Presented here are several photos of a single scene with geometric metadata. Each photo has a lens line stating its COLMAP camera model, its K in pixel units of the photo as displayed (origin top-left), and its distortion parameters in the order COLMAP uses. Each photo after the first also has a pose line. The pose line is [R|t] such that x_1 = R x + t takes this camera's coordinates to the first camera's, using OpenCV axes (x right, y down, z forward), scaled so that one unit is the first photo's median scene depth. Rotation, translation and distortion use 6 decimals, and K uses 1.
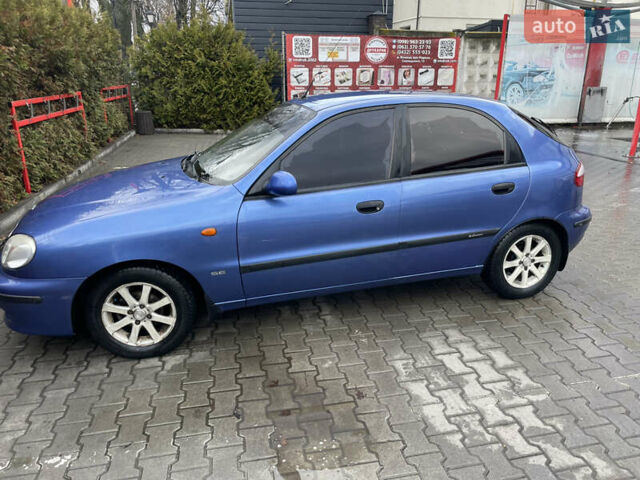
lens RADIAL K [[493.5, 0, 320.0], [0, 493.5, 240.0], [0, 0, 1]] dist [0.086916, -0.125070]
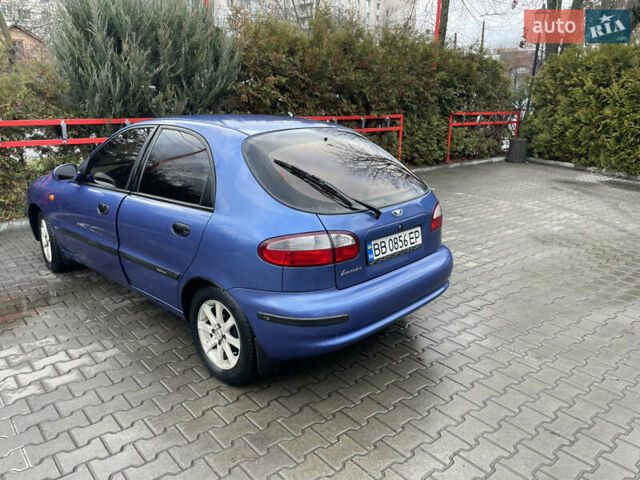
lens RADIAL K [[493.5, 0, 320.0], [0, 493.5, 240.0], [0, 0, 1]] dist [0.086916, -0.125070]
pose [[0.486623, 0.255099, -0.835537, 0.328185], [-0.297903, 0.947547, 0.115796, -0.069693], [0.821250, 0.192560, 0.537093, 0.201203]]
